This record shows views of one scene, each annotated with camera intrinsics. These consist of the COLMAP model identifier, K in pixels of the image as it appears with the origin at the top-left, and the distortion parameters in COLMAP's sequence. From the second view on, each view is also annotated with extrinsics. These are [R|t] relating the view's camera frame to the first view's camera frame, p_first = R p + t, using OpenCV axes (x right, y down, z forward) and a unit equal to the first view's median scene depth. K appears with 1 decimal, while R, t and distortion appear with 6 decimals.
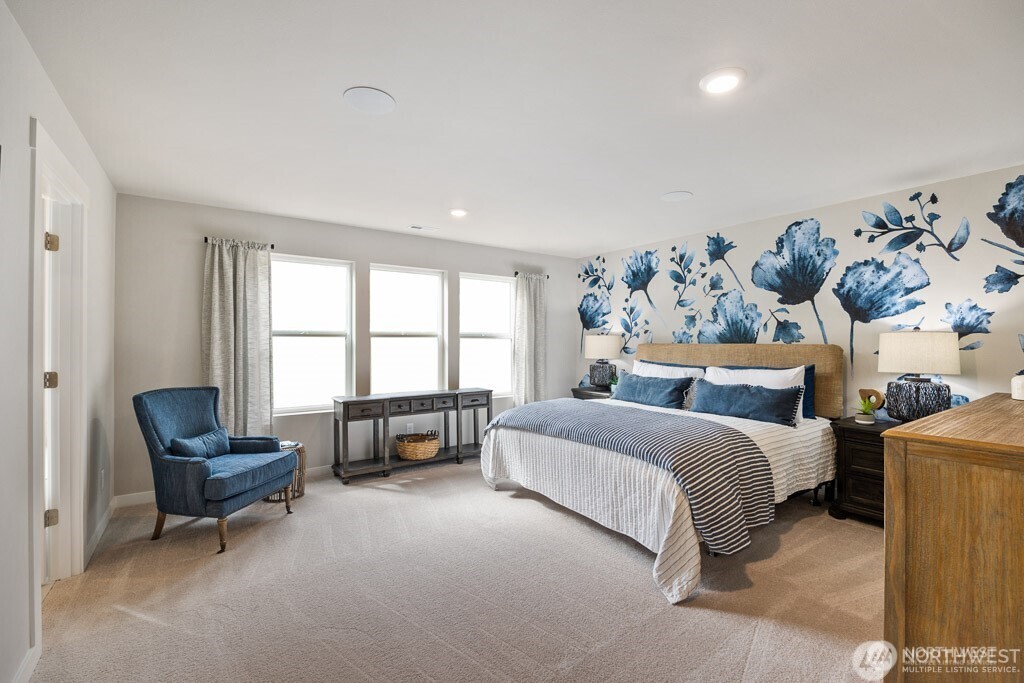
lens RADIAL K [[447.0, 0, 504.1], [0, 447.0, 342.0], [0, 0, 1]] dist [-0.014517, 0.002021]
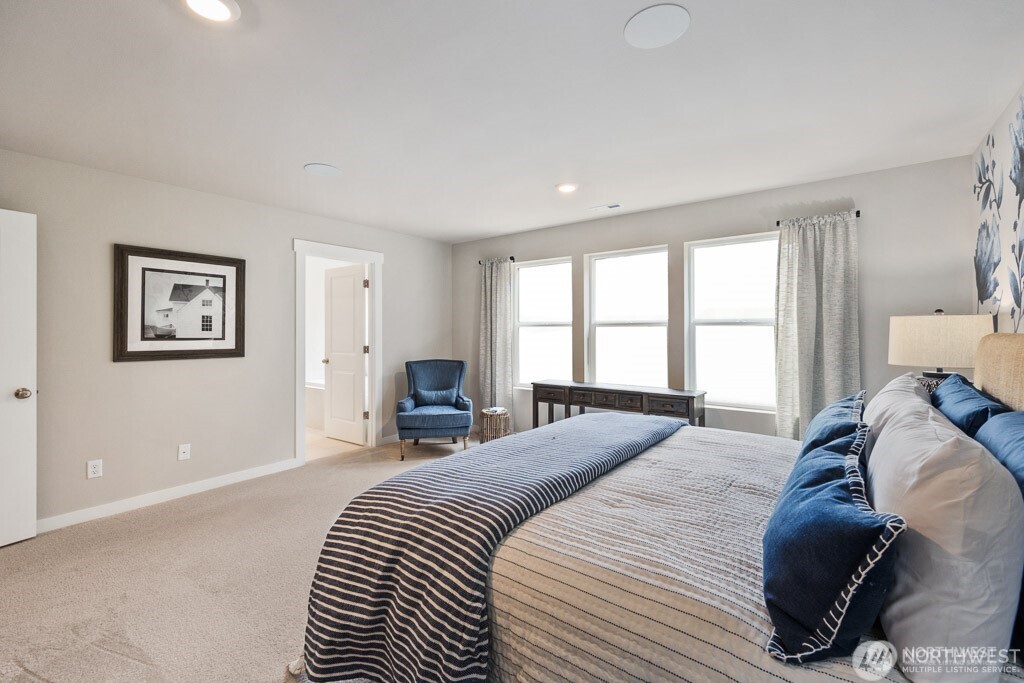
lens RADIAL K [[424.4, 0, 494.5], [0, 424.4, 337.5], [0, 0, 1]] dist [0.002158, -0.000281]
pose [[0.311194, 0.012580, -0.950263, 0.634849], [0.002615, 0.999897, 0.014094, -0.000017], [0.950343, -0.006871, 0.311129, 0.559065]]
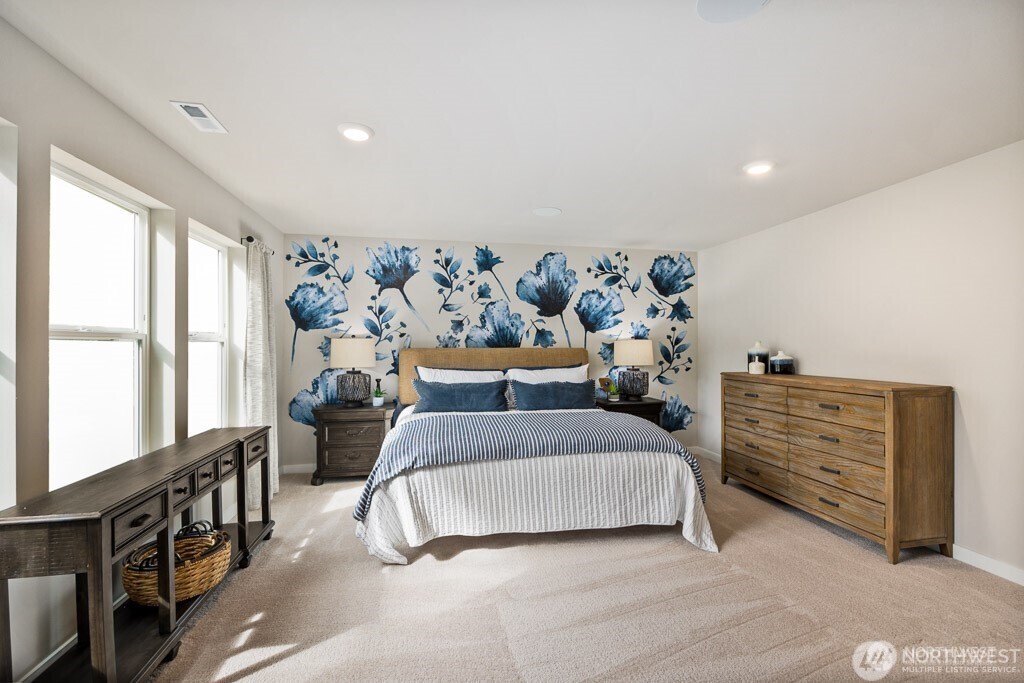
lens RADIAL K [[447.0, 0, 522.8], [0, 447.0, 347.8], [0, 0, 1]] dist [-0.014517, 0.002021]
pose [[0.405909, -0.004247, 0.913904, -0.507020], [0.002190, 0.999991, 0.003674, -0.000270], [-0.913911, 0.000510, 0.405915, 0.502858]]
